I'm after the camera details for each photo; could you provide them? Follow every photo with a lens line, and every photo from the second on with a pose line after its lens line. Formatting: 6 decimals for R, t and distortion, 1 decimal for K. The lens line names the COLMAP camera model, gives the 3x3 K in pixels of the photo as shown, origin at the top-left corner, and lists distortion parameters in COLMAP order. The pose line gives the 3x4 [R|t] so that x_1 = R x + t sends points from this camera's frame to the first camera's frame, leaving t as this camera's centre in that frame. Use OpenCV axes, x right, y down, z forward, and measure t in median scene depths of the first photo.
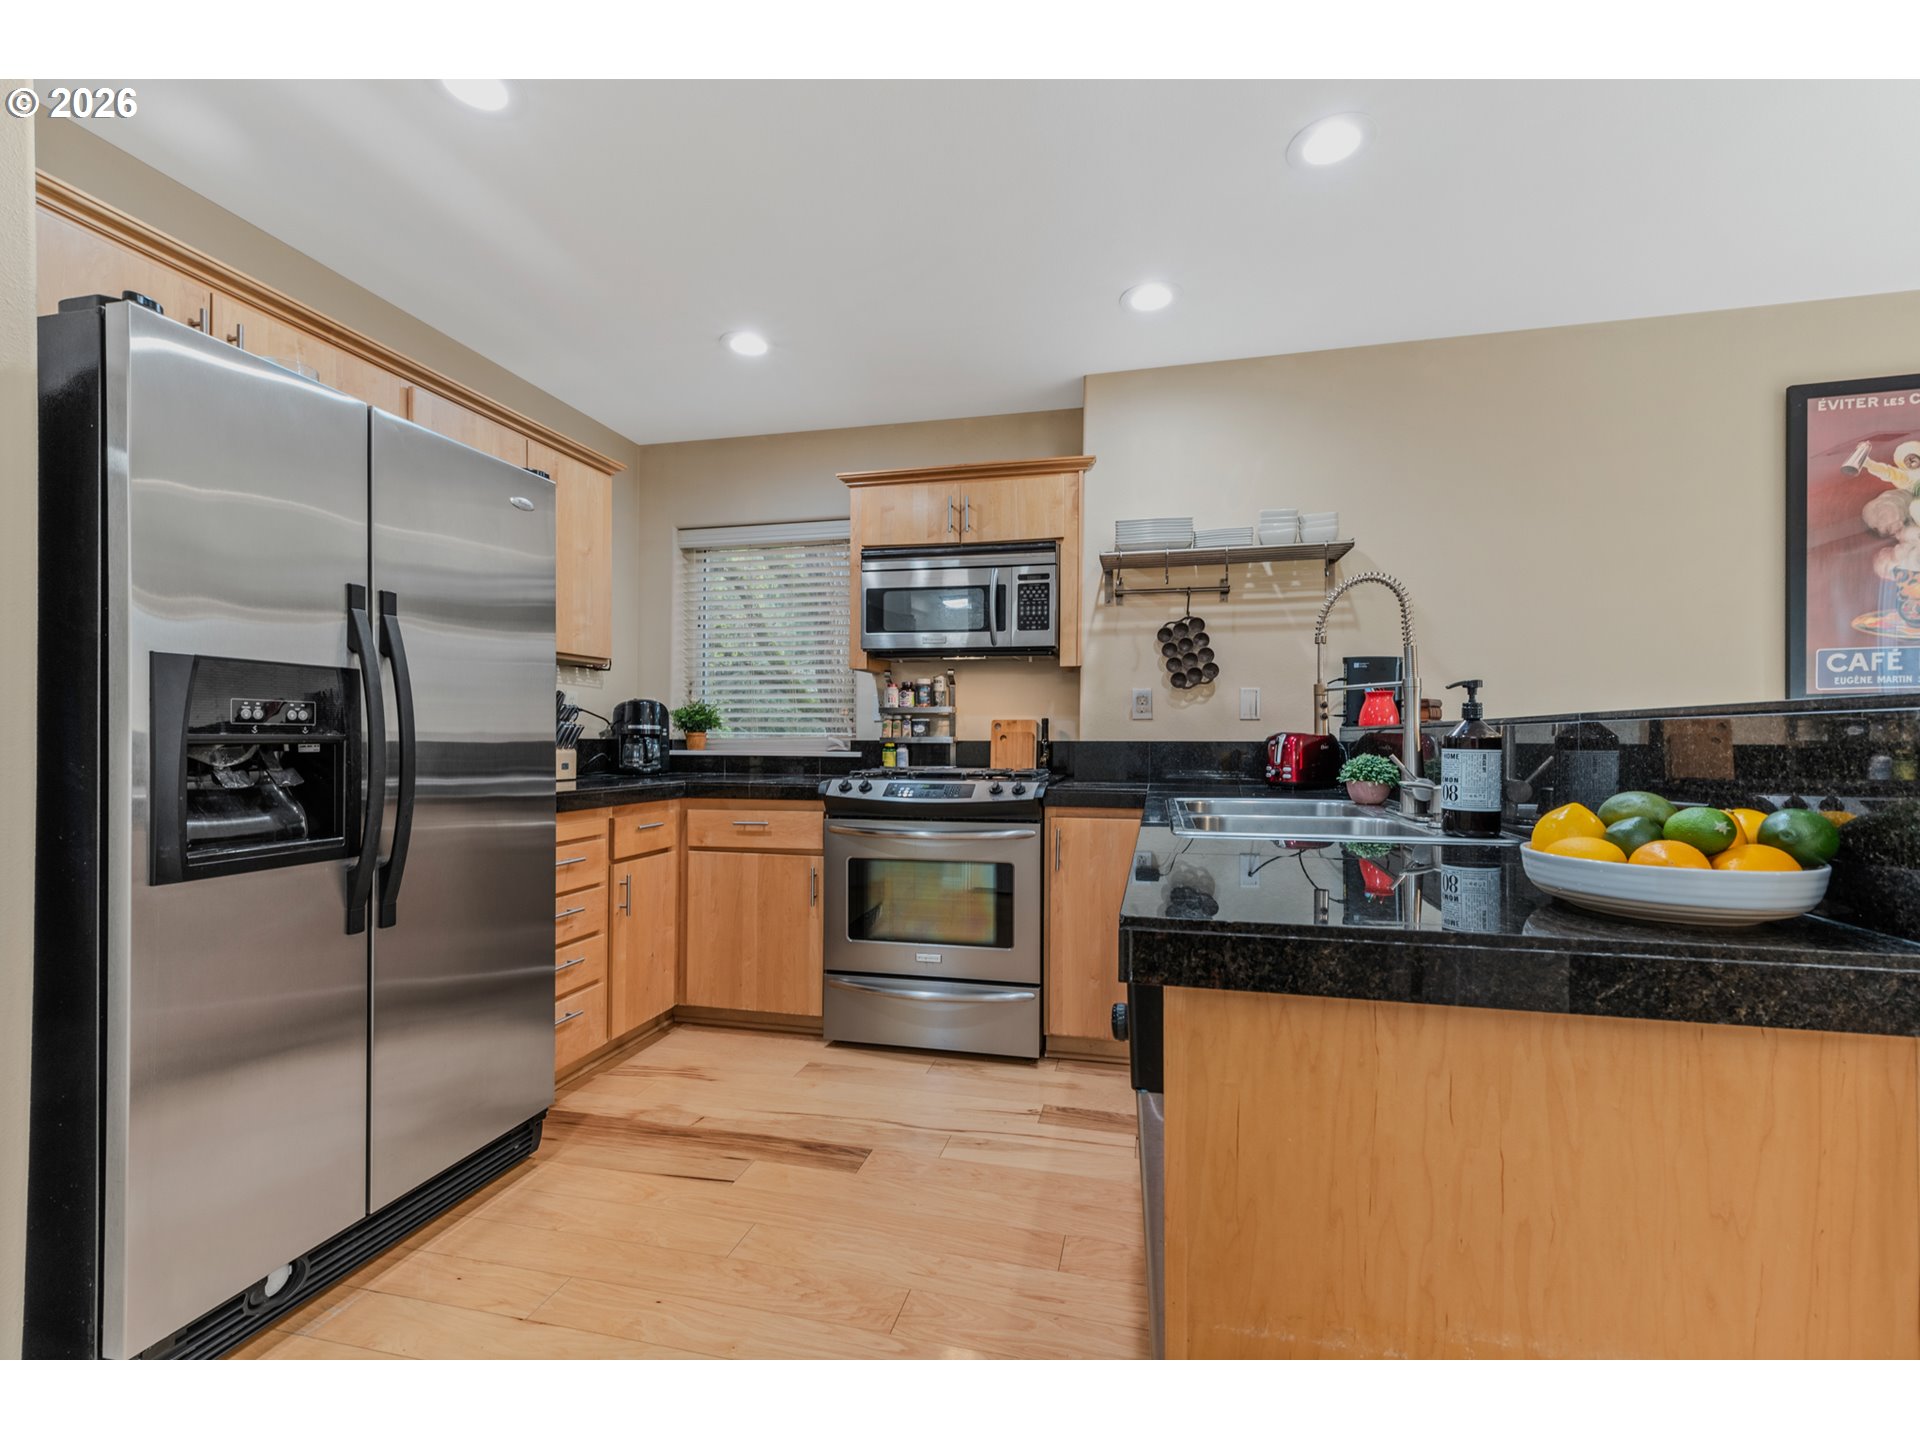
lens RADIAL K [[829.6, 0, 969.8], [0, 829.6, 737.8], [0, 0, 1]] dist [0.007891, 0.000045]
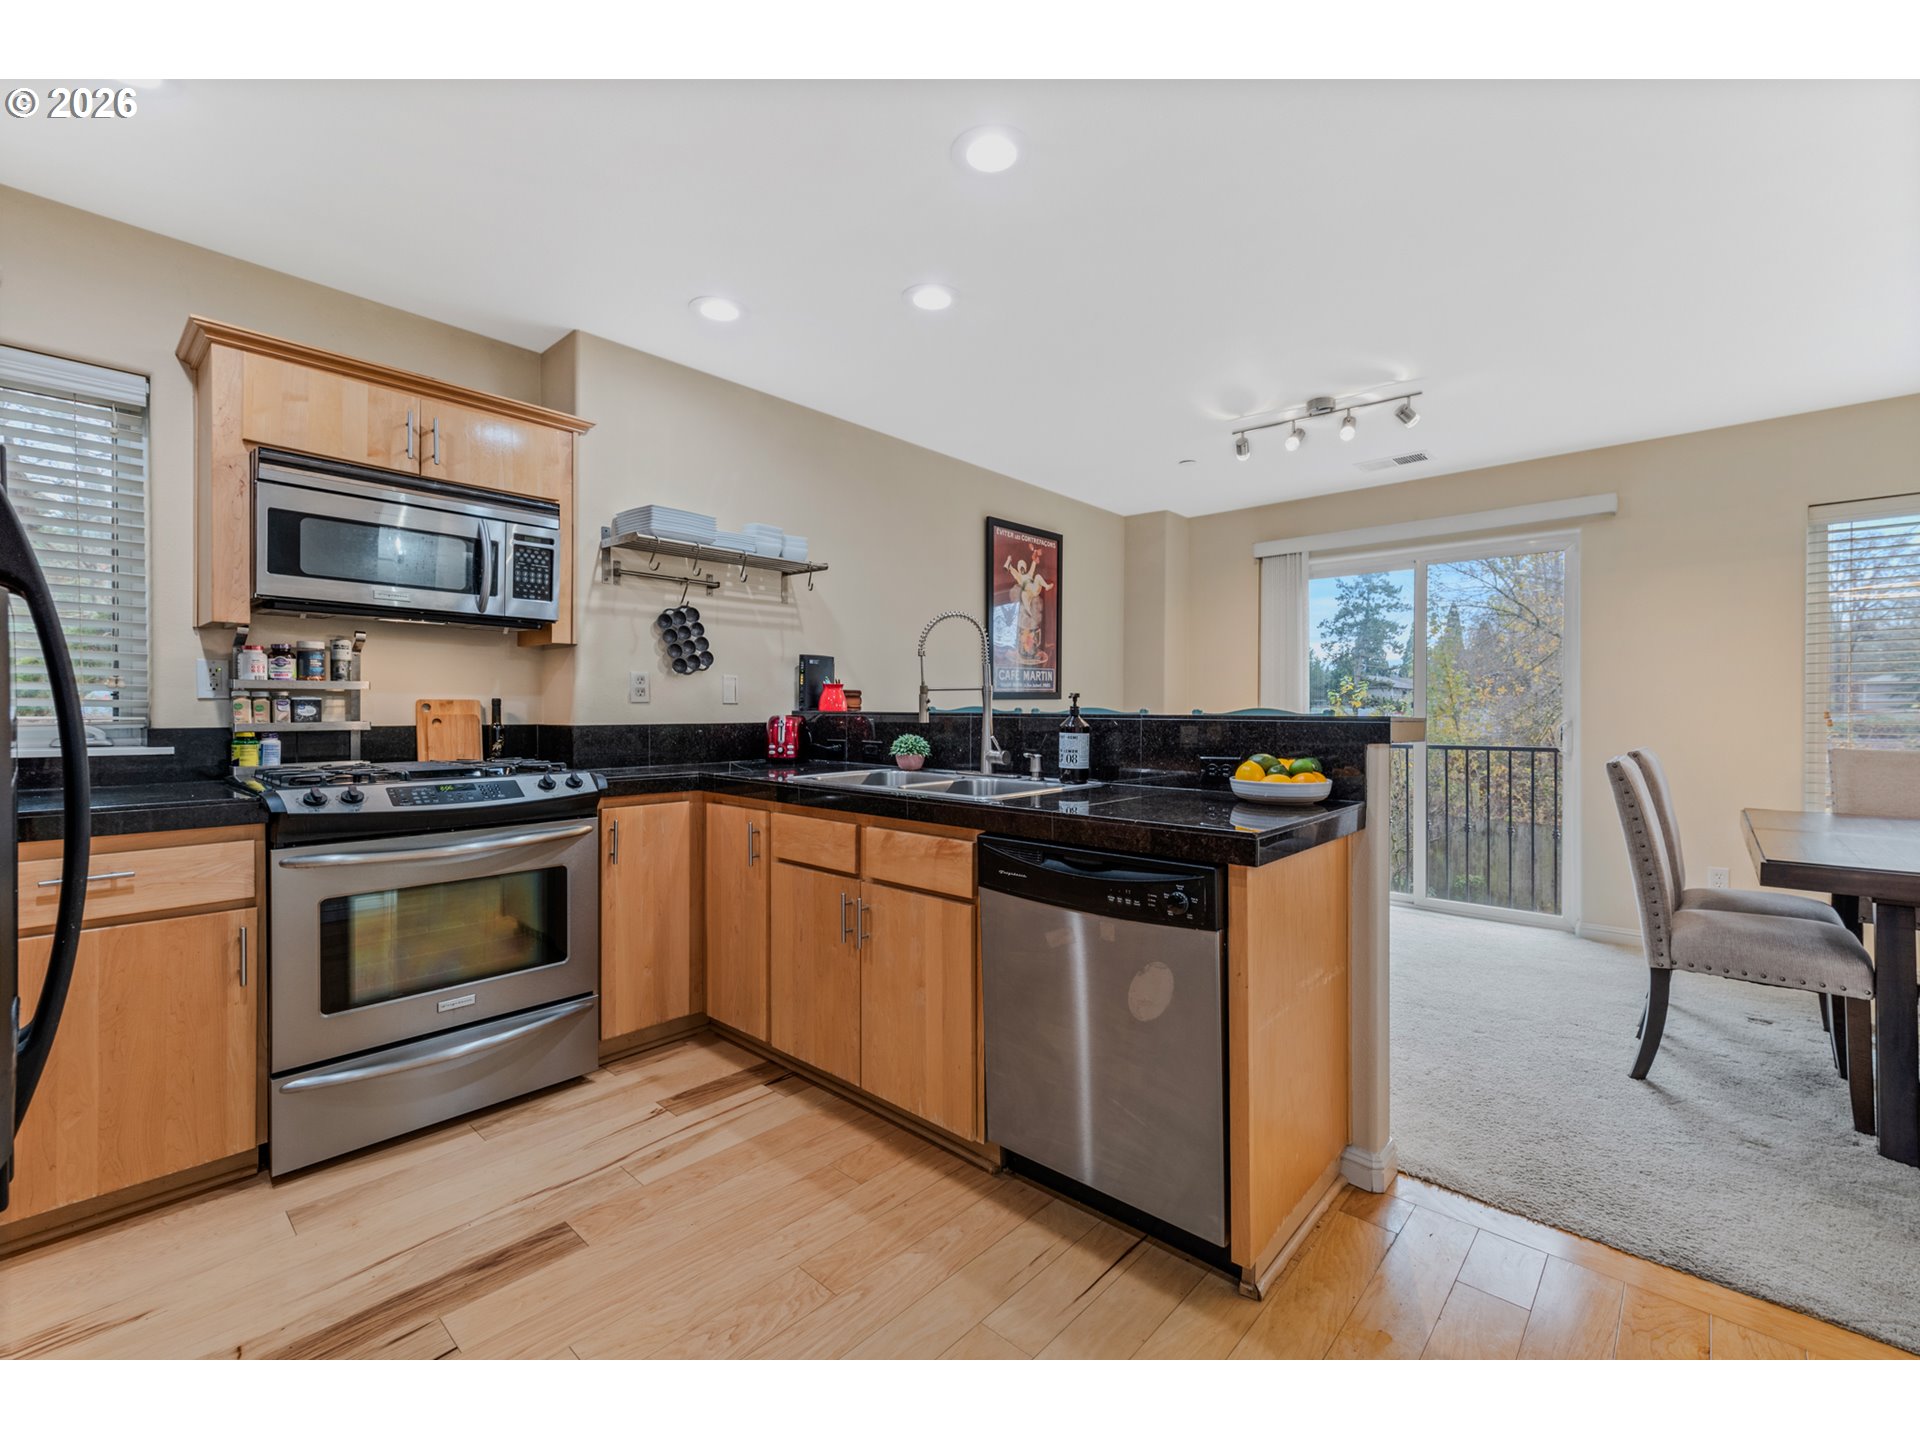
lens RADIAL K [[829.6, 0, 965.2], [0, 829.6, 714.2], [0, 0, 1]] dist [0.007891, 0.000045]
pose [[0.473418, -0.008038, 0.880801, -0.489192], [-0.003087, 0.999937, 0.010784, -0.020311], [-0.880833, -0.007825, 0.473363, 0.183901]]
